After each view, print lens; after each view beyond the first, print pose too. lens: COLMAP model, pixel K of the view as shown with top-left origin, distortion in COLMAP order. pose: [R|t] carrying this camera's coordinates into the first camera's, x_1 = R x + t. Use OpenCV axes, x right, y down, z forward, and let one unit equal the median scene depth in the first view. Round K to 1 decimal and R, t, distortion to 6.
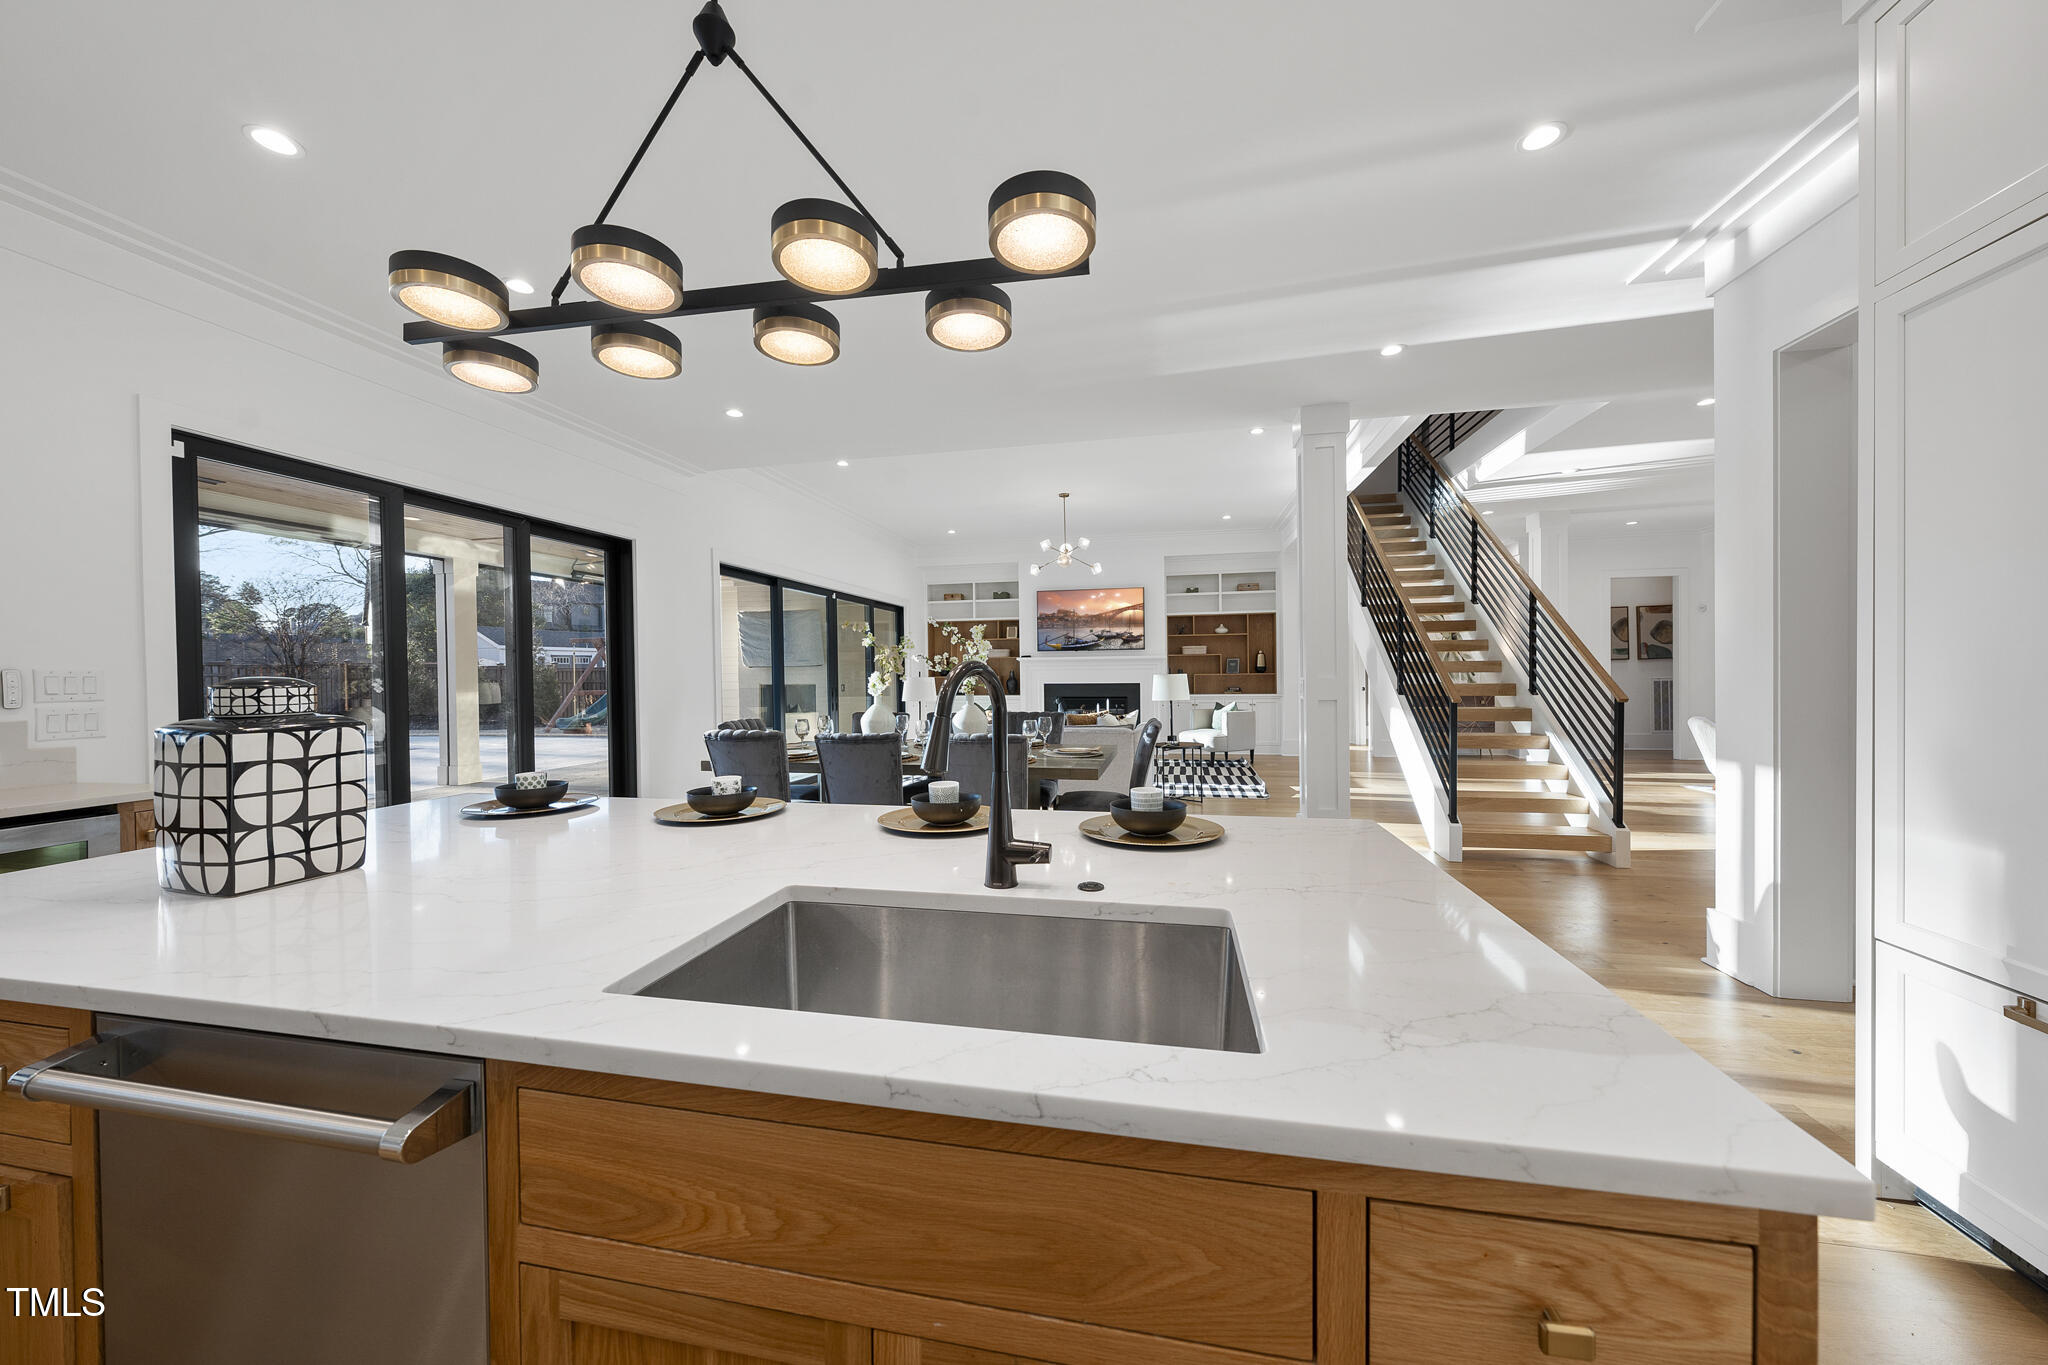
lens RADIAL K [[688.2, 0, 1023.6], [0, 688.2, 672.0], [0, 0, 1]] dist [-0.002624, -0.000200]
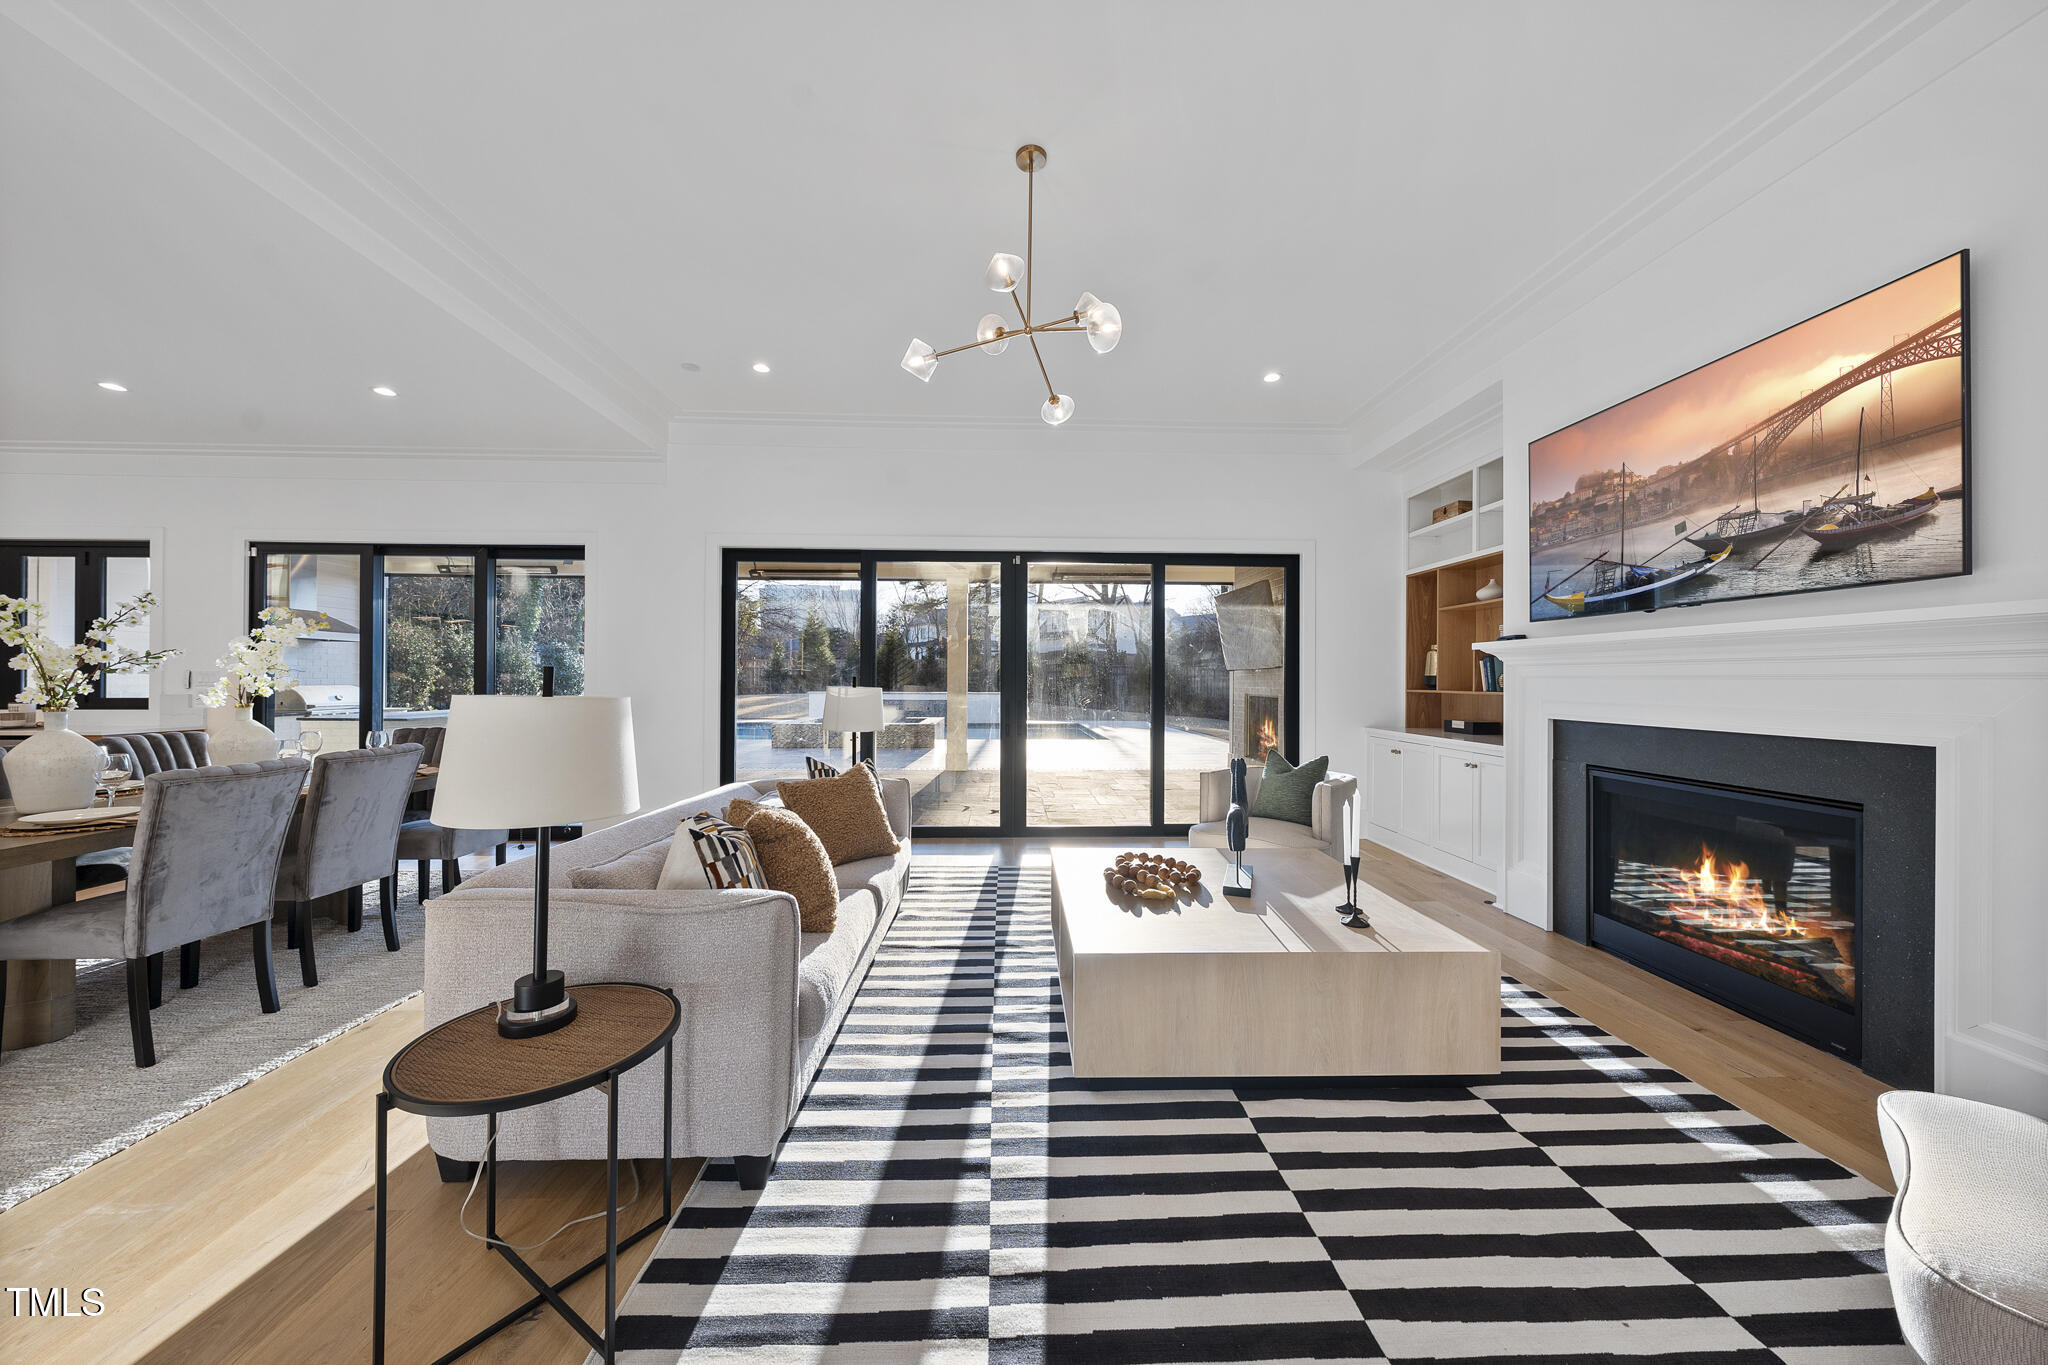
lens RADIAL K [[688.2, 0, 1031.4], [0, 688.2, 681.8], [0, 0, 1]] dist [-0.002624, -0.000200]
pose [[0.204918, 0.019415, -0.978586, 0.295806], [-0.013450, 0.999765, 0.017019, -0.004939], [0.978687, 0.009674, 0.205131, 0.719495]]
